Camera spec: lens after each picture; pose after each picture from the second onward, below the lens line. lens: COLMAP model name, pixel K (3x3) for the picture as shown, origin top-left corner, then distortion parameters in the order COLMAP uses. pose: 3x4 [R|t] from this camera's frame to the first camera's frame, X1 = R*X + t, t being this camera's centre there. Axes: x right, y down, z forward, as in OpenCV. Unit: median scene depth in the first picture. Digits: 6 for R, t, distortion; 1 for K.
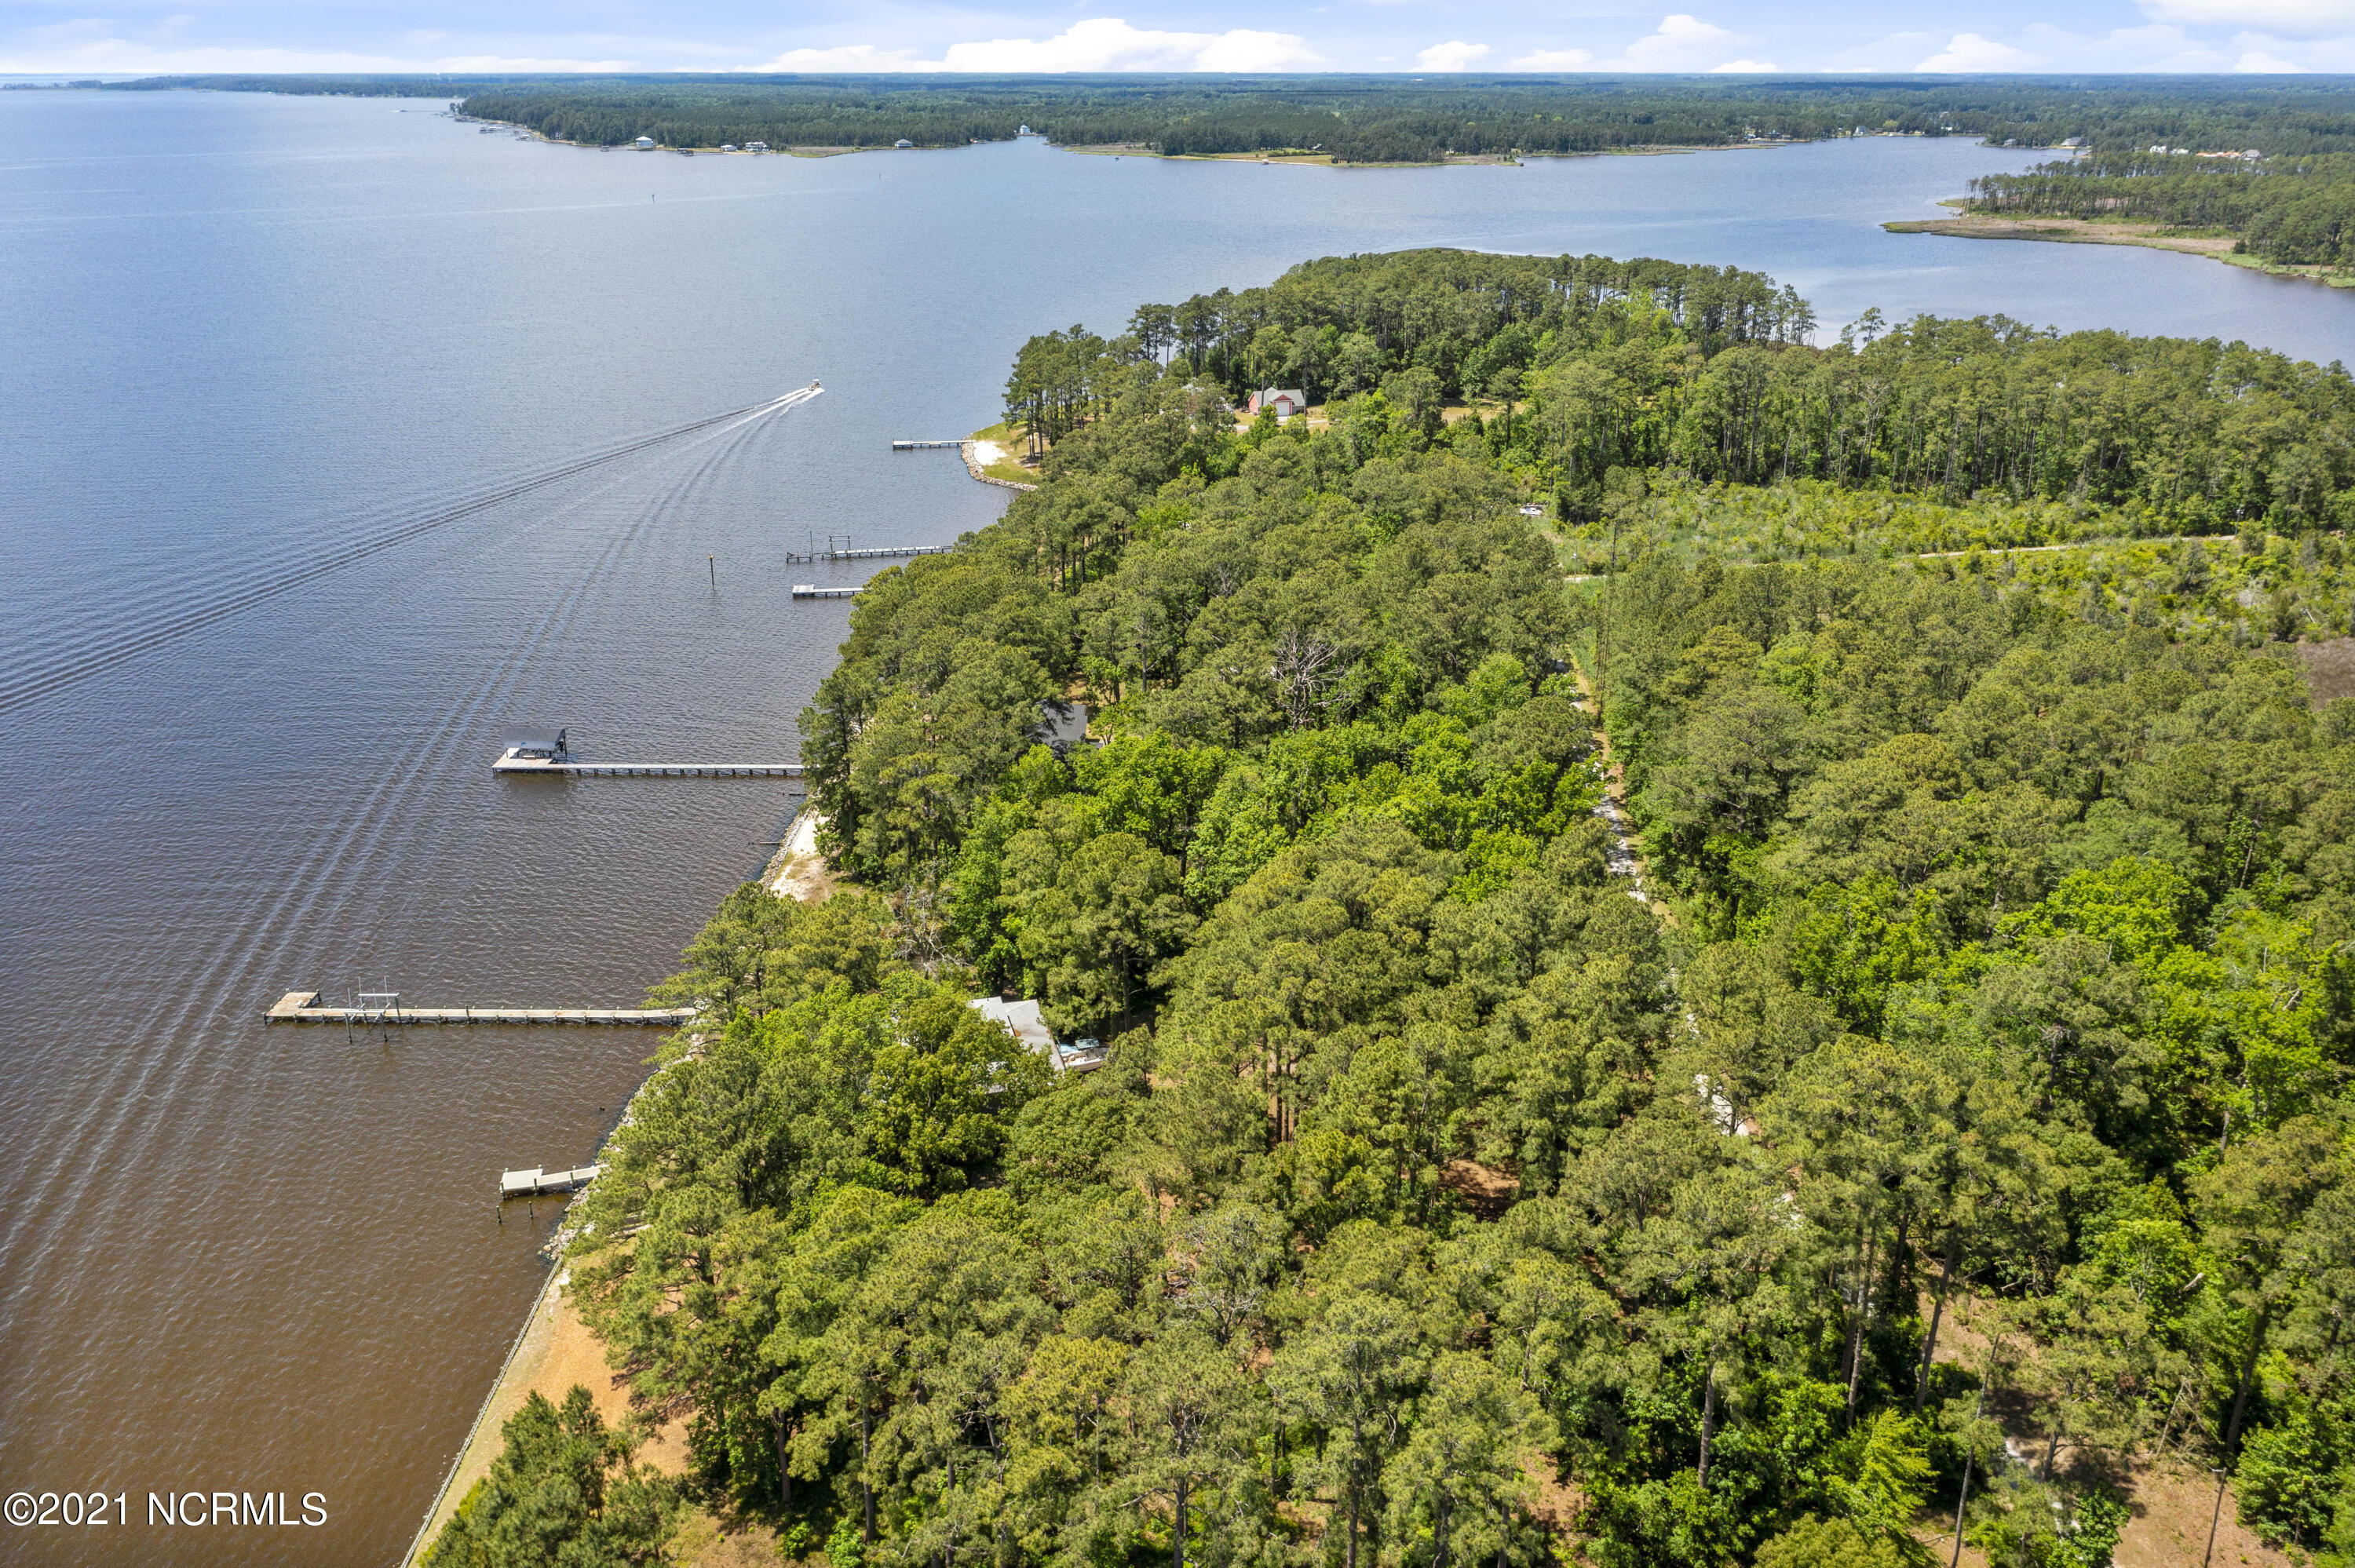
lens RADIAL K [[1806.4, 0, 1177.5], [0, 1806.4, 784.0], [0, 0, 1]] dist [-0.002784, 0.000945]
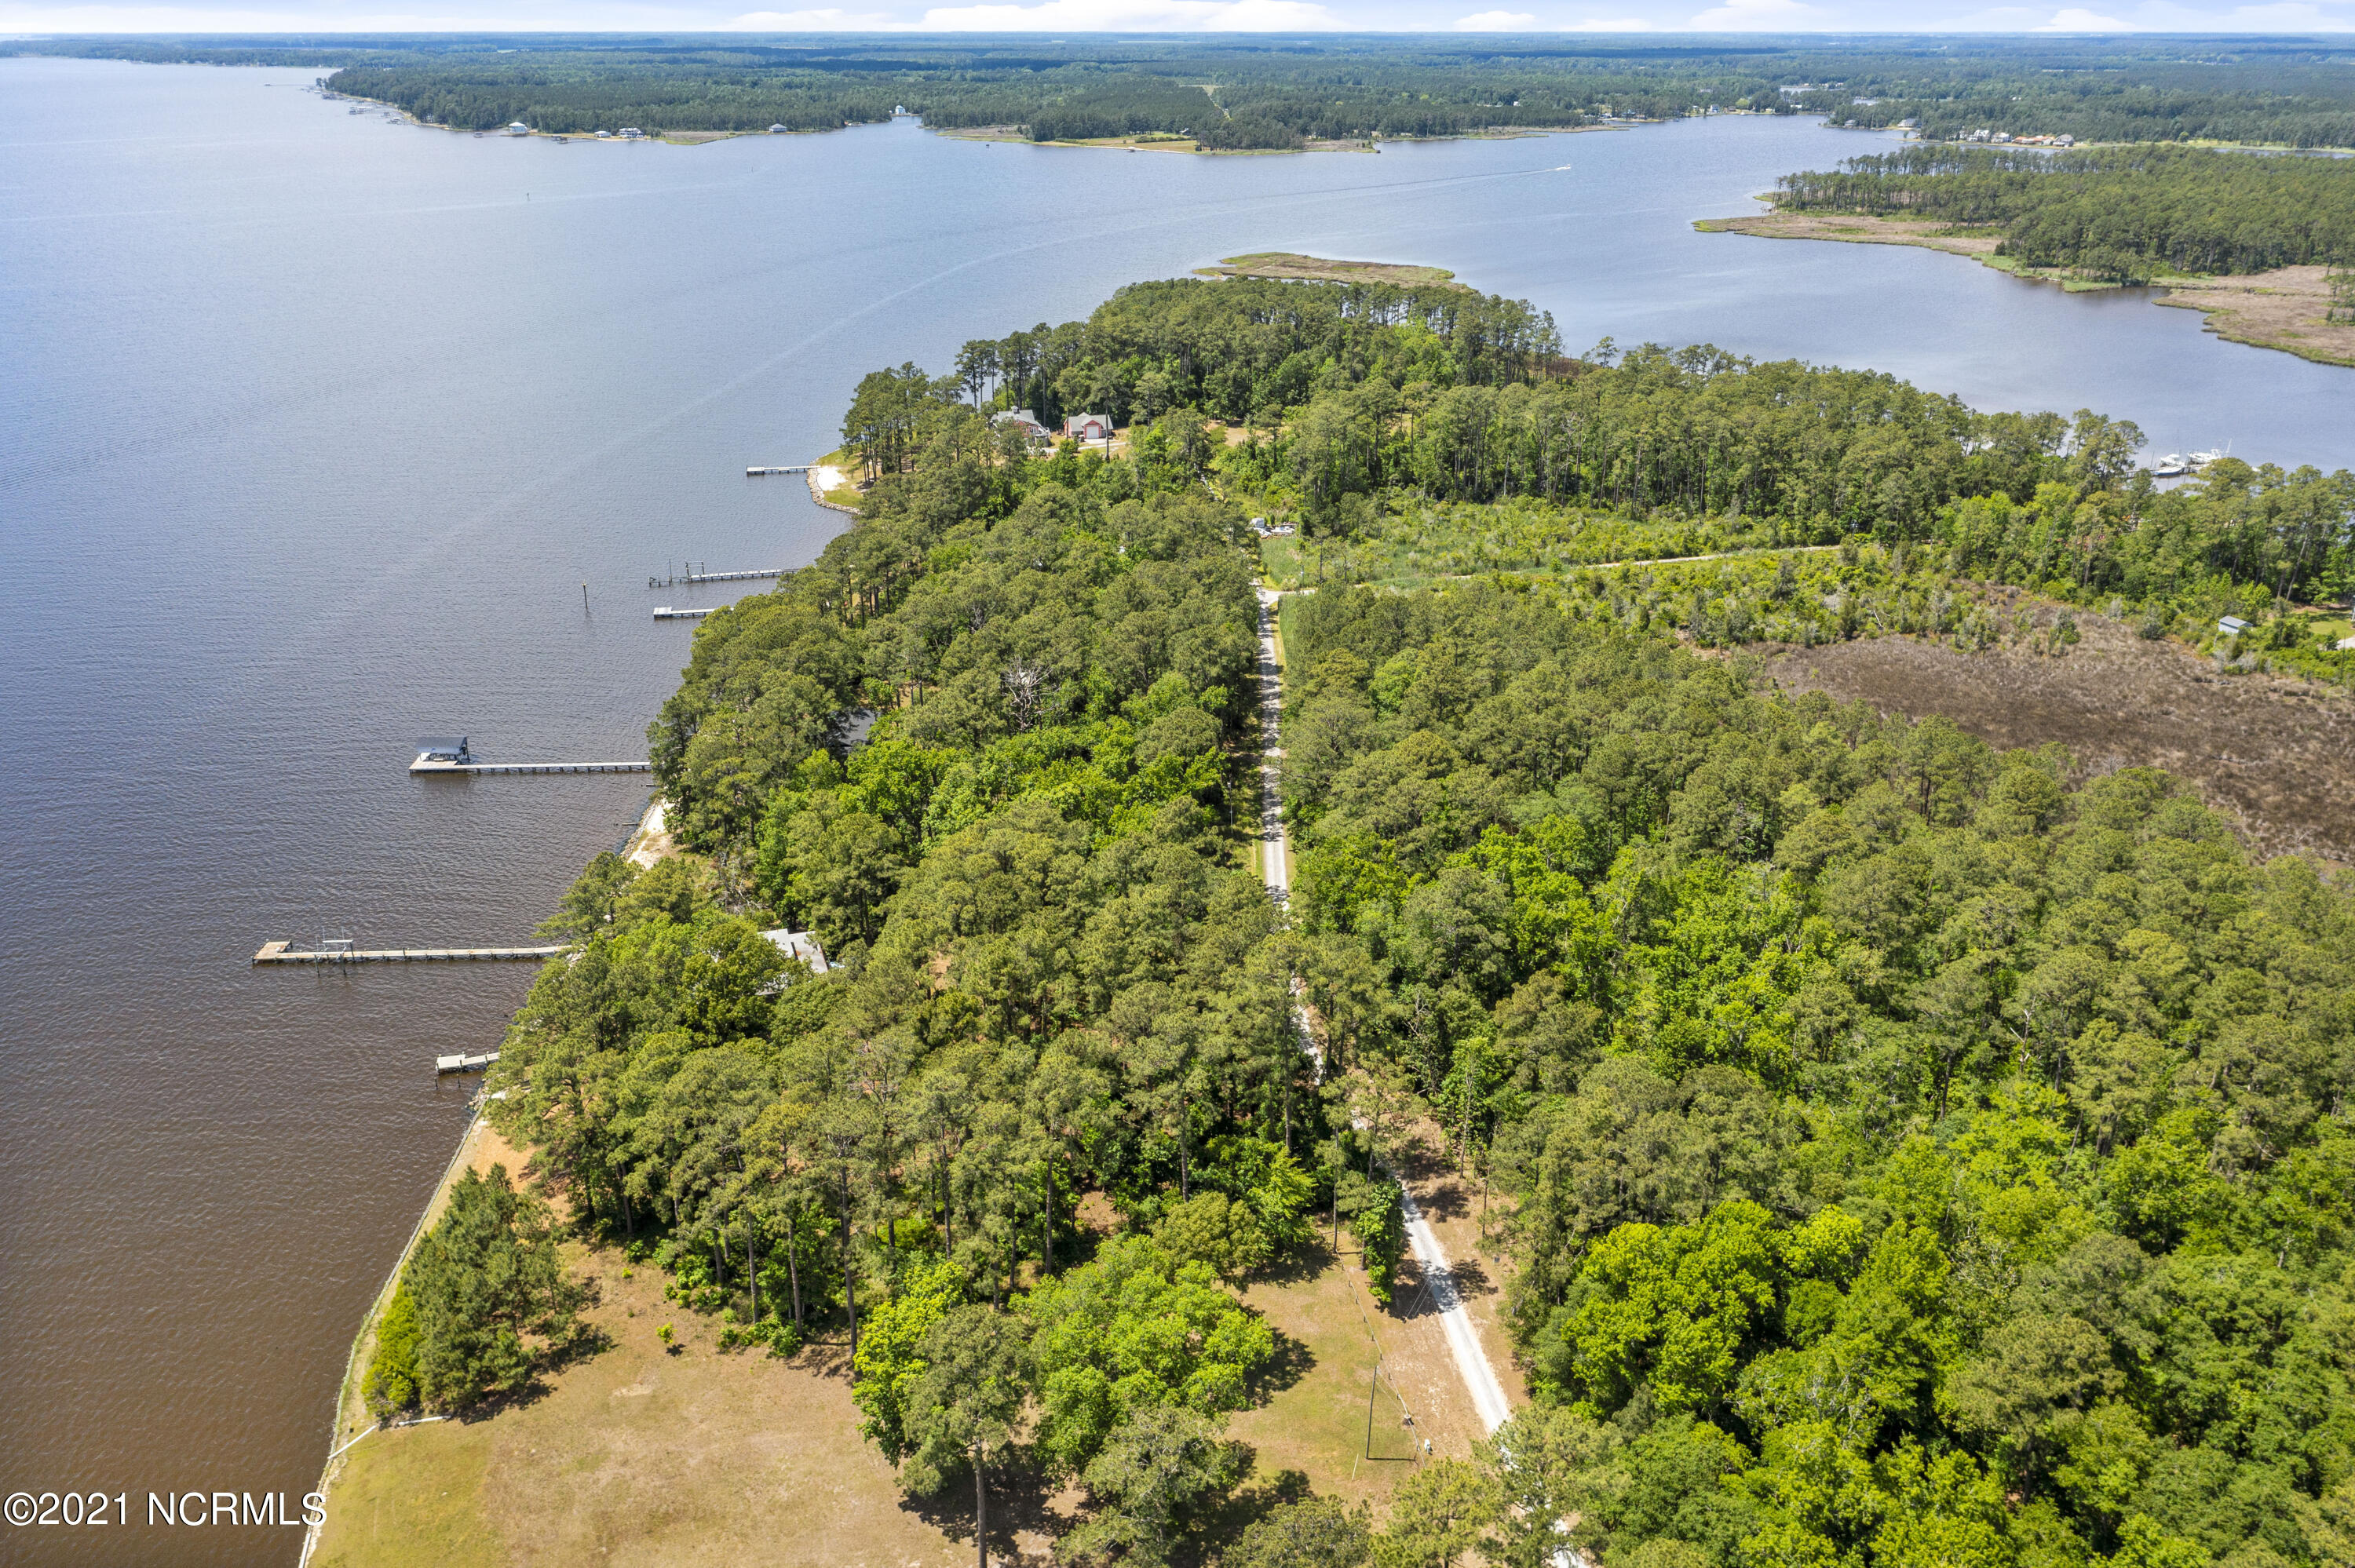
lens RADIAL K [[1862.7, 0, 1177.5], [0, 1862.7, 784.0], [0, 0, 1]] dist [0.000100, 0.003575]
pose [[0.998802, -0.020488, 0.044437, 0.117929], [0.019686, 0.999637, 0.018408, -0.014174], [-0.044798, -0.017511, 0.998843, -0.387219]]
